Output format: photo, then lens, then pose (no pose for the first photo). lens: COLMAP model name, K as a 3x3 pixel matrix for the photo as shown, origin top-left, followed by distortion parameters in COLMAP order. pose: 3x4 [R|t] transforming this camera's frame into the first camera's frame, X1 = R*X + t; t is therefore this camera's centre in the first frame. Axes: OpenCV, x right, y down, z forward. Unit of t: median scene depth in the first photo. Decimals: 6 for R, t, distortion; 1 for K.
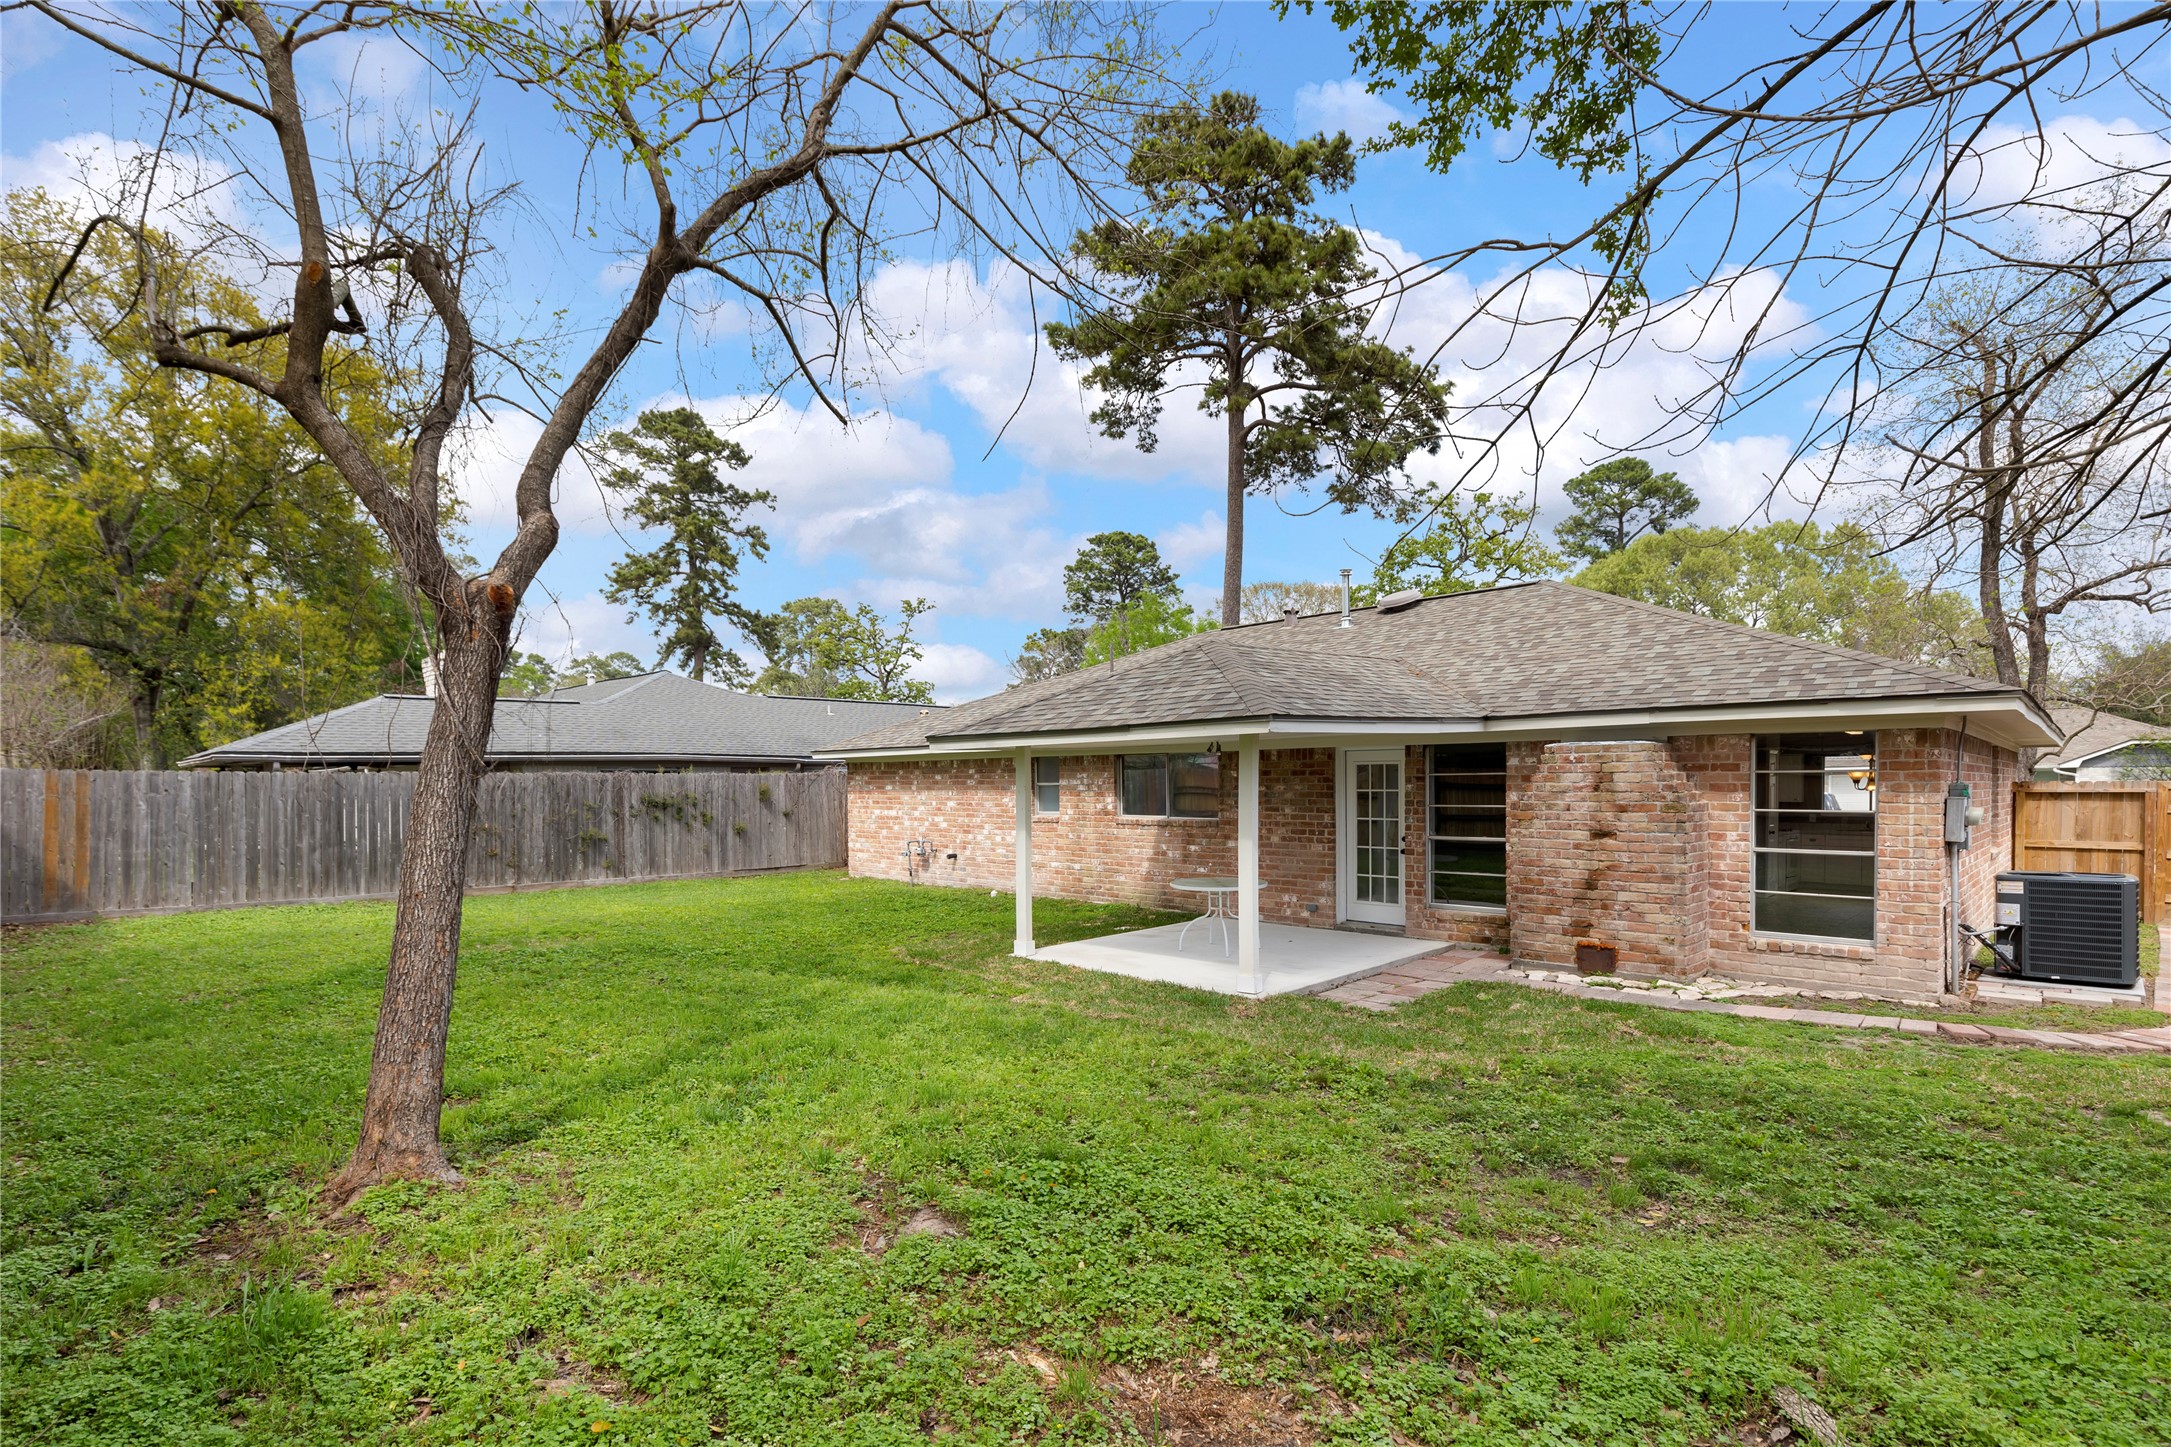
lens RADIAL K [[1028.5, 0, 1078.5], [0, 1028.5, 773.2], [0, 0, 1]] dist [0.000791, -0.000215]
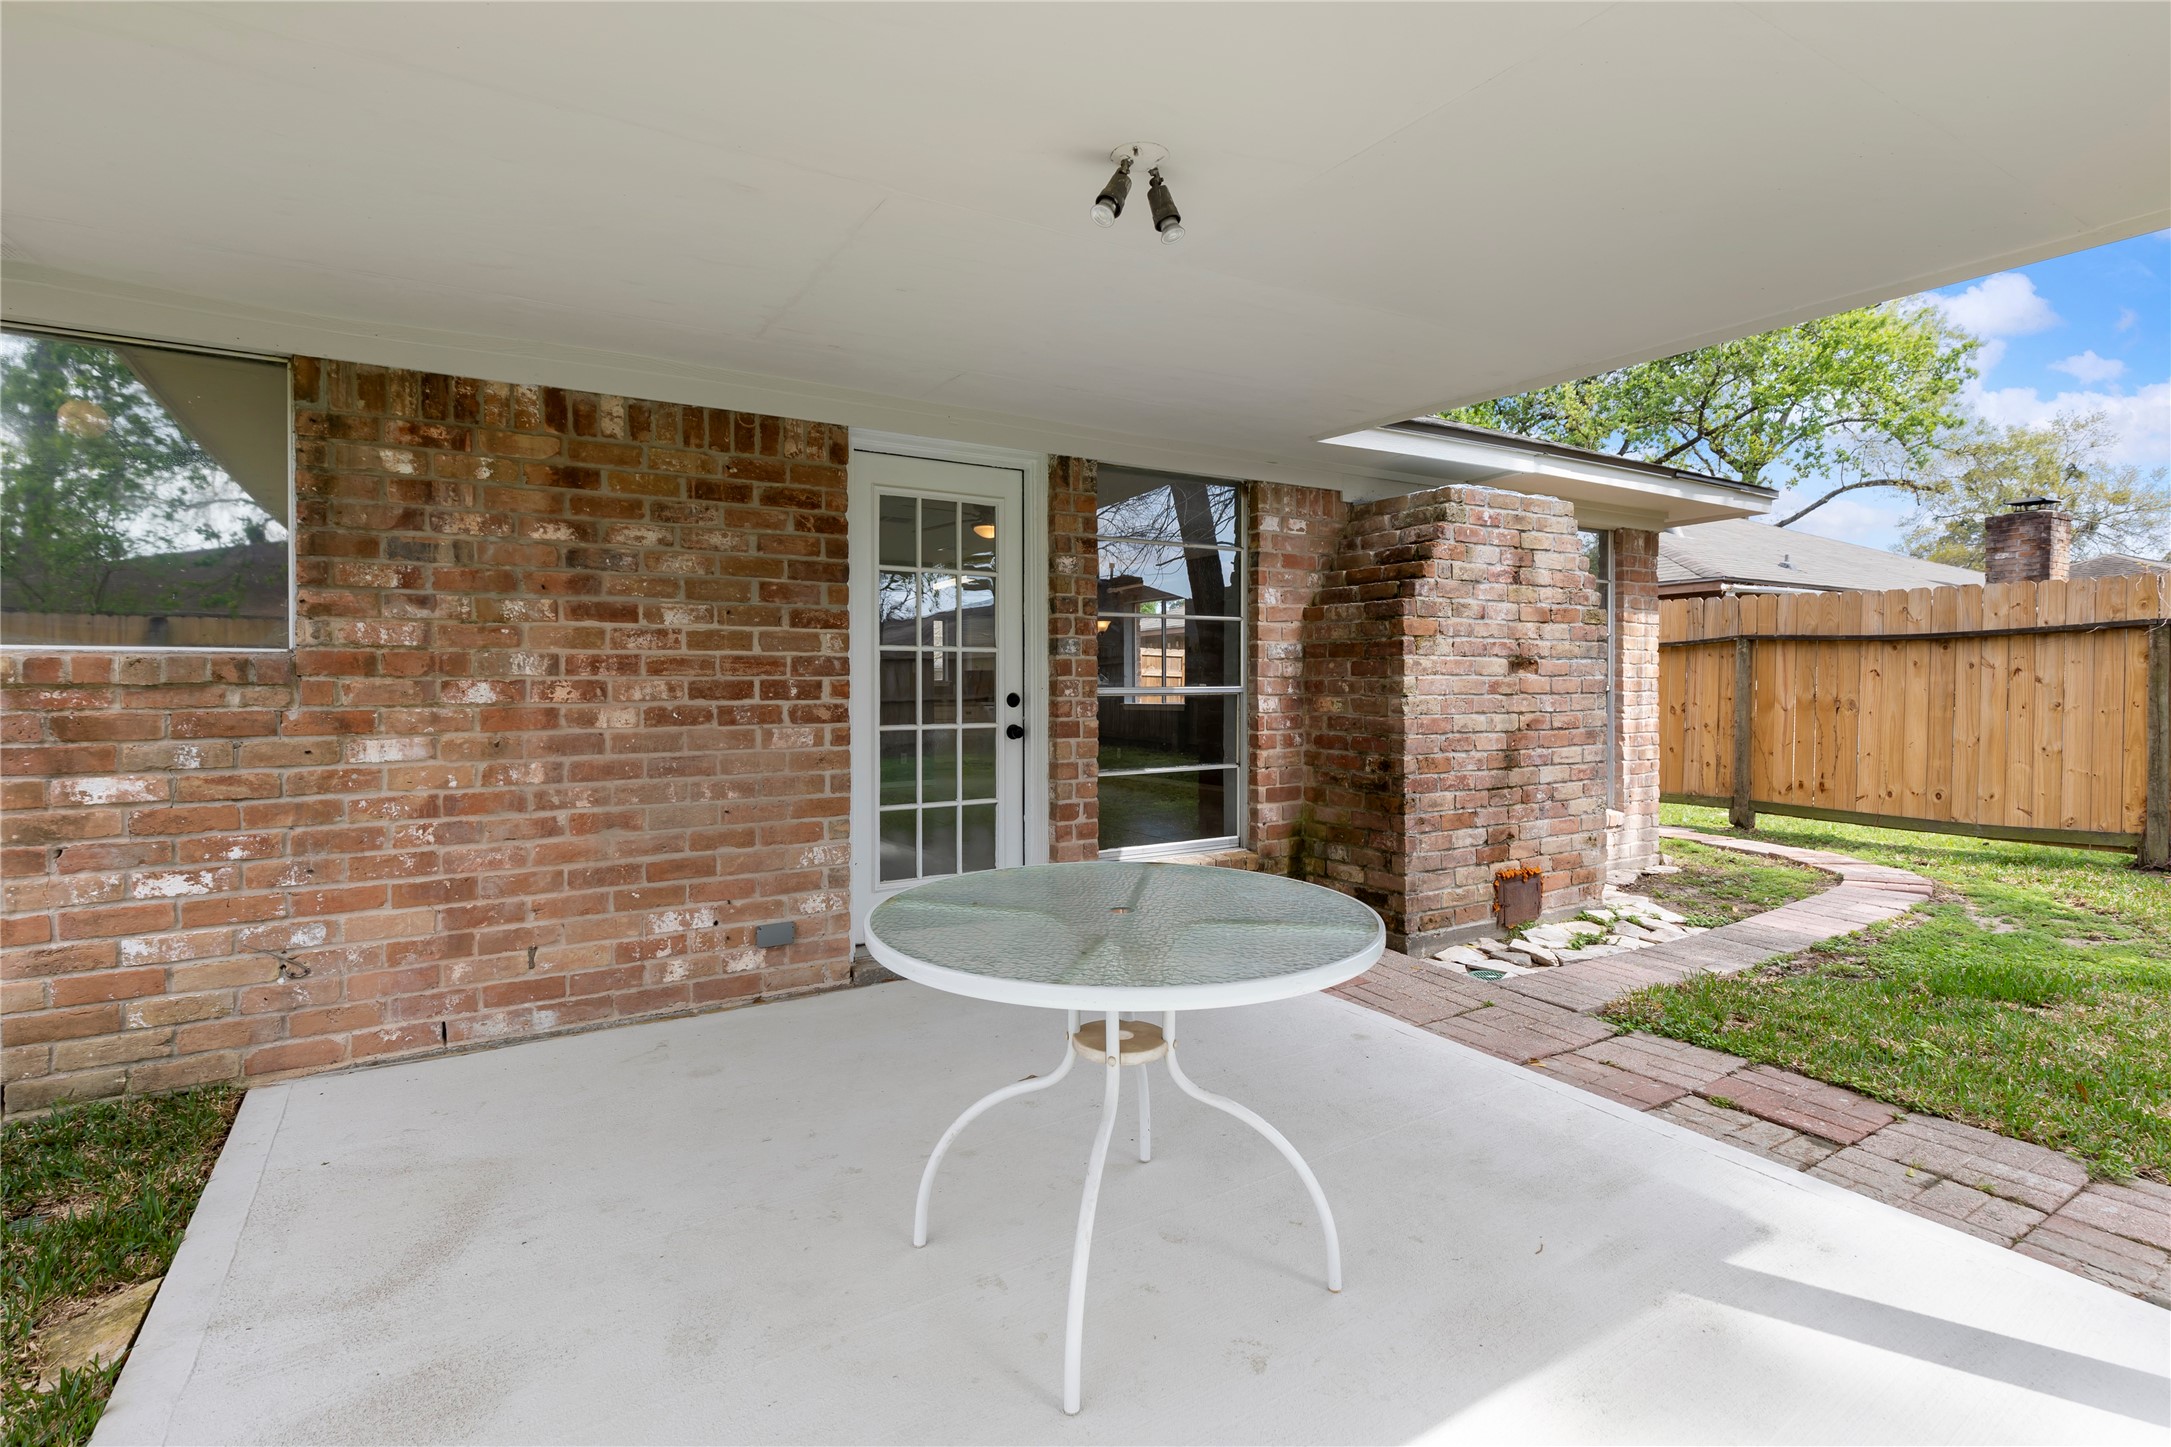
lens RADIAL K [[1007.7, 0, 1107.0], [0, 1007.7, 678.9], [0, 0, 1]] dist [0.004053, 0.000411]
pose [[0.242768, 0.007964, 0.970052, -0.043310], [-0.007192, 0.999954, -0.006409, 0.057726], [-0.970058, -0.005421, 0.242814, 0.865092]]
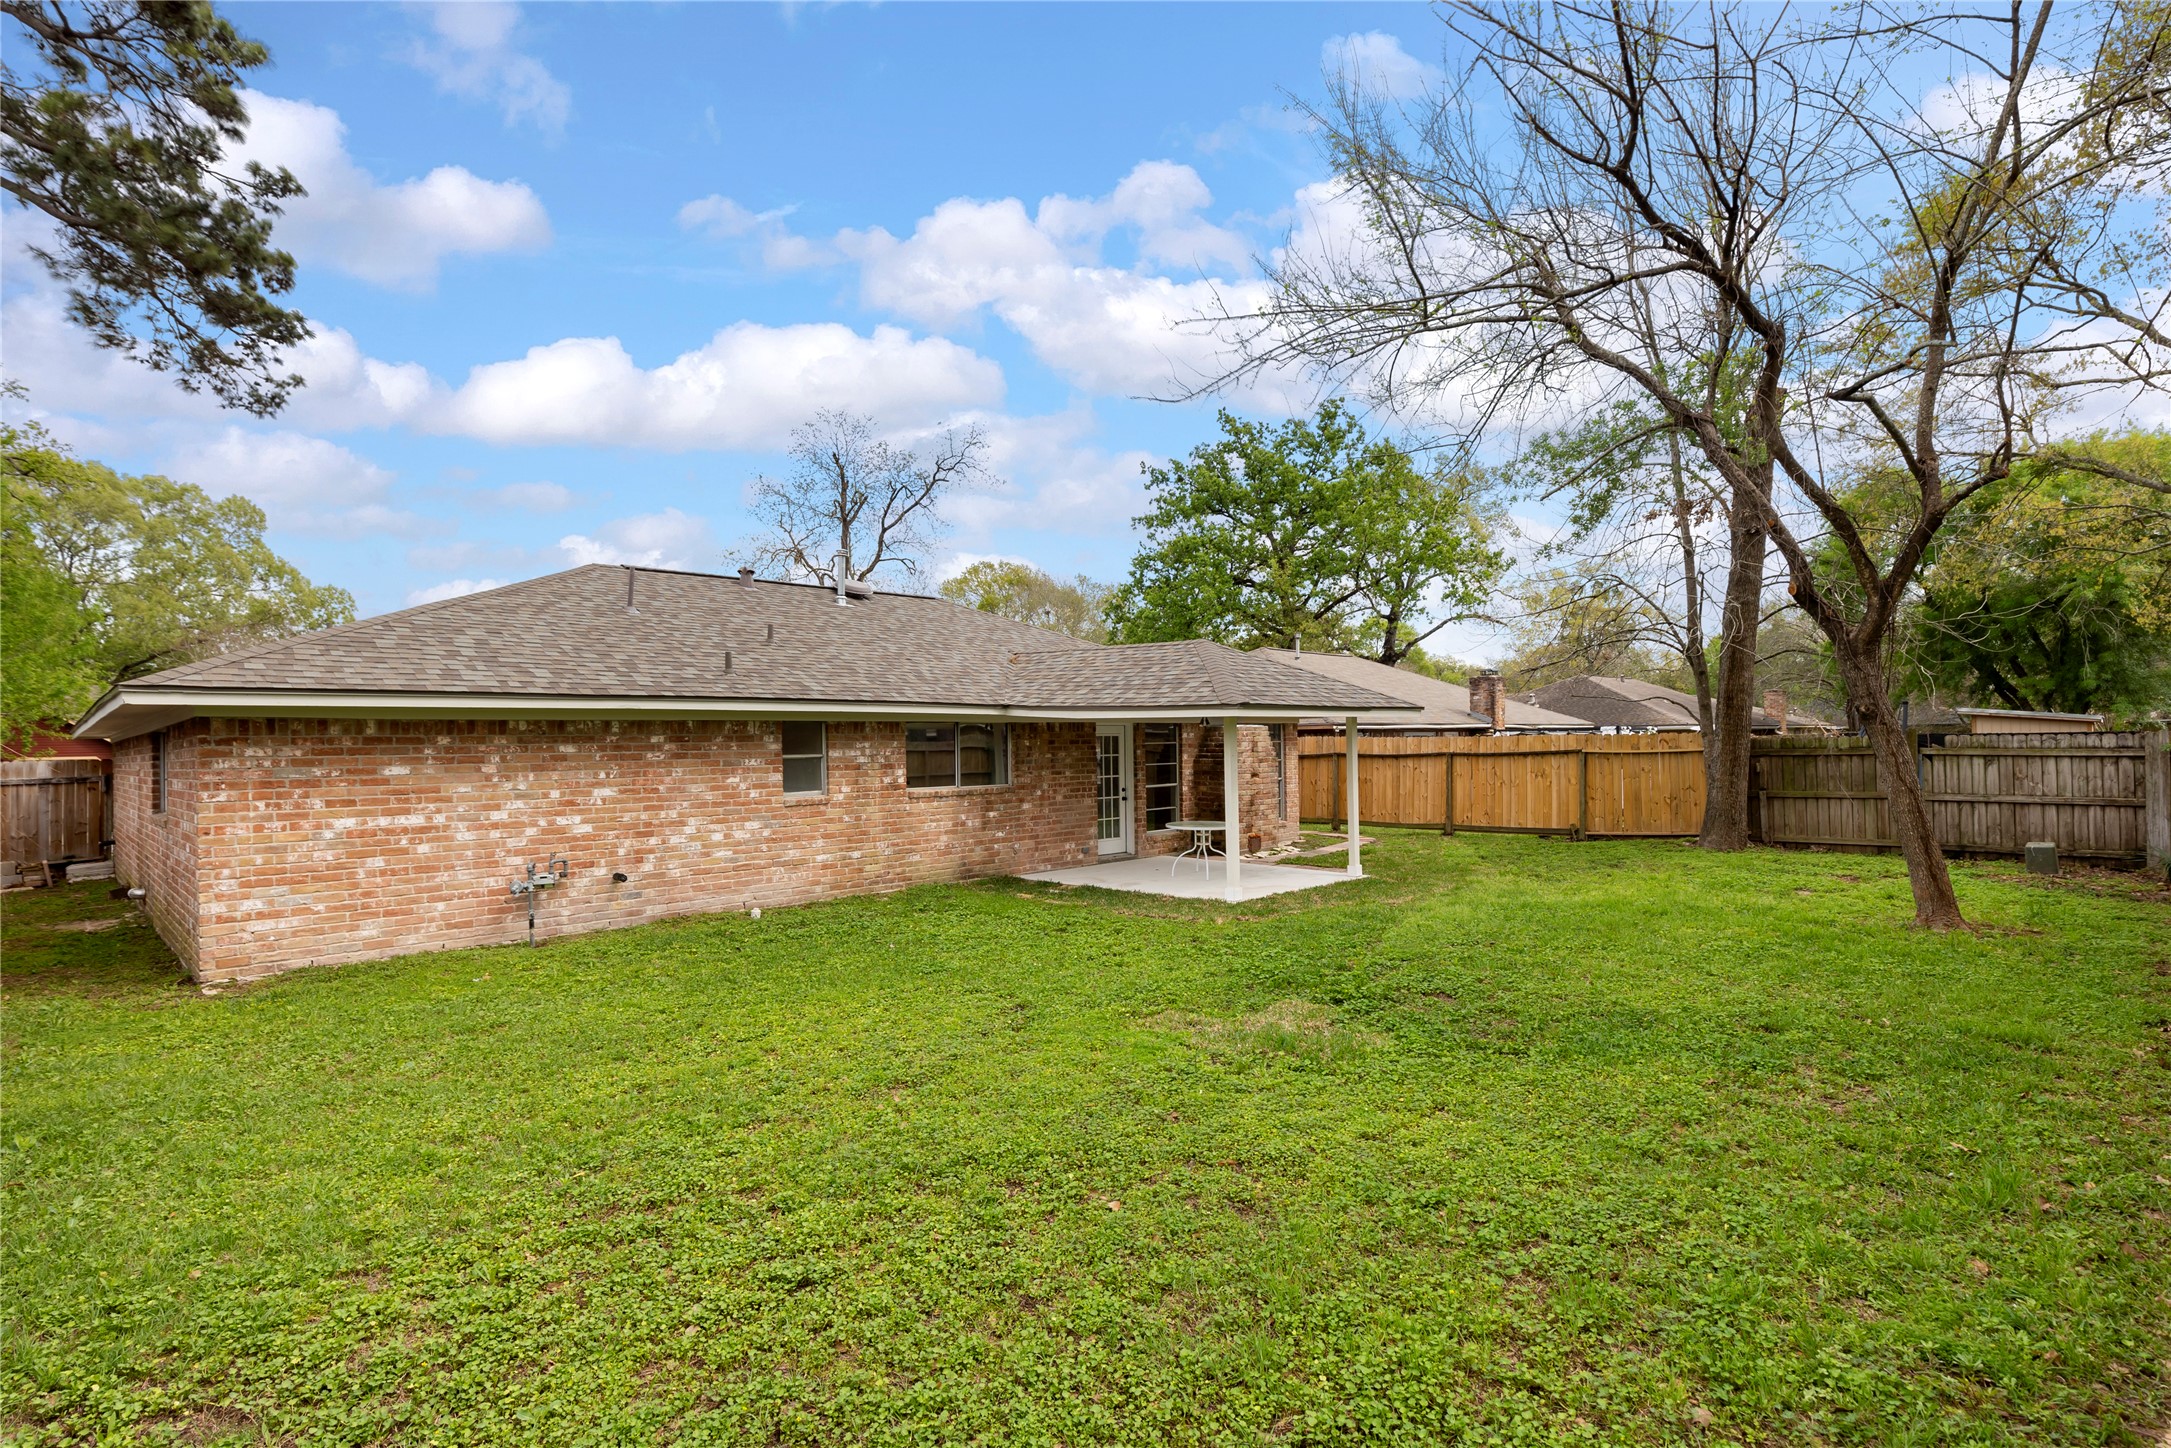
lens RADIAL K [[990.1, 0, 1089.2], [0, 990.1, 713.4], [0, 0, 1]] dist [0.003236, -0.000179]
pose [[0.010572, 0.034752, 0.999340, -1.021783], [0.004645, 0.999383, -0.034803, 0.006980], [-0.999933, 0.005010, 0.010404, 1.022222]]
